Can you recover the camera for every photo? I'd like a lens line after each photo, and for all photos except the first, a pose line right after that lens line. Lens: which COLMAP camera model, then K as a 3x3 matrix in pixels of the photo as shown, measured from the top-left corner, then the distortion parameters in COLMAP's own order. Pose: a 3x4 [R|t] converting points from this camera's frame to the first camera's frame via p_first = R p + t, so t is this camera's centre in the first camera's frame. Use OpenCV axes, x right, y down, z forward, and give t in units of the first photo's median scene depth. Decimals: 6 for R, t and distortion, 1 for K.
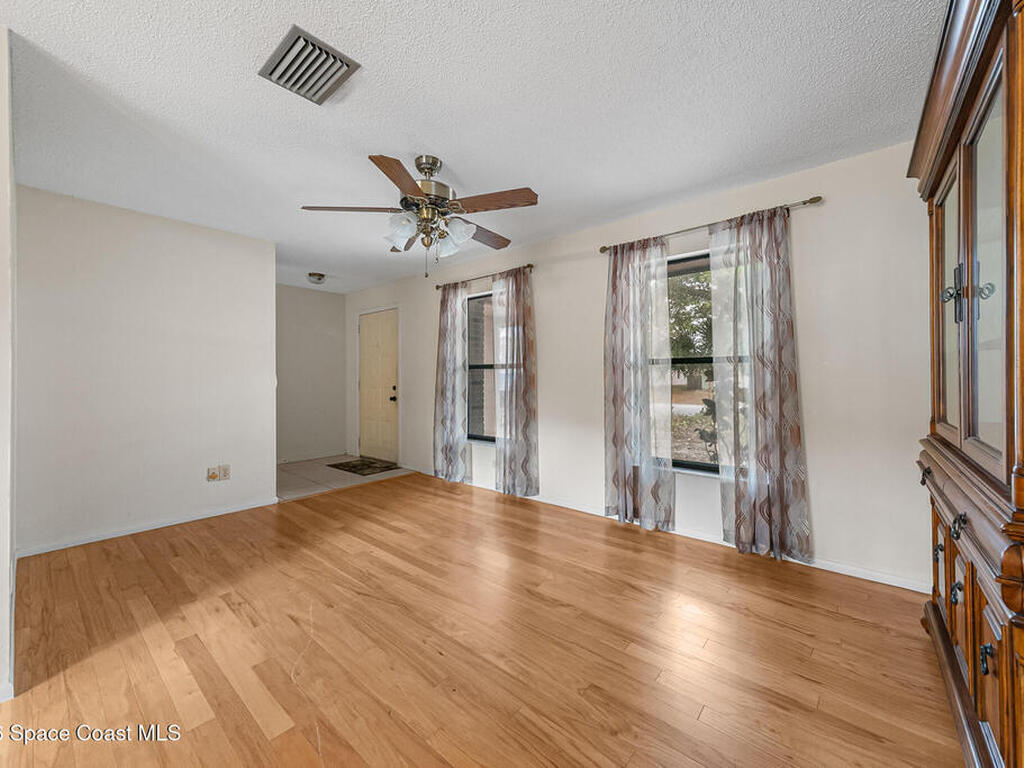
lens RADIAL K [[406.6, 0, 509.7], [0, 406.6, 383.1], [0, 0, 1]] dist [0.003737, 0.000281]
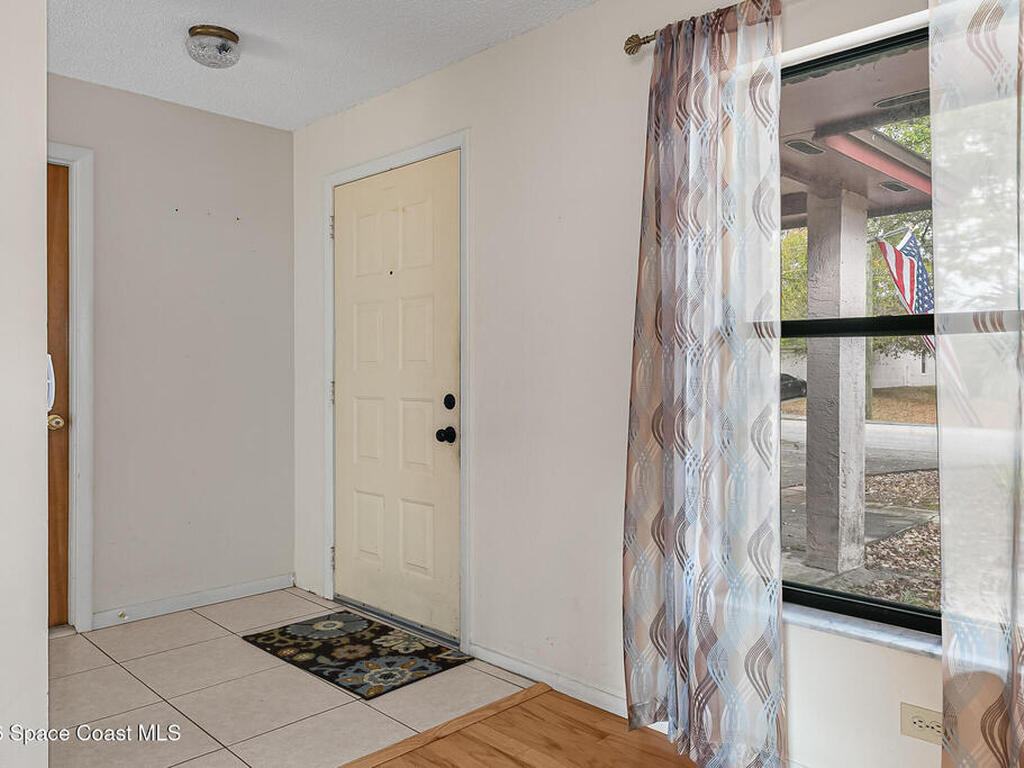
lens RADIAL K [[766.3, 0, 515.6], [0, 766.3, 379.2], [0, 0, 1]] dist [0.016267, 0.002532]
pose [[0.997307, 0.003245, -0.073274, -0.205473], [-0.003289, 0.999994, -0.000477, -0.005700], [0.073272, 0.000717, 0.997312, 0.440496]]
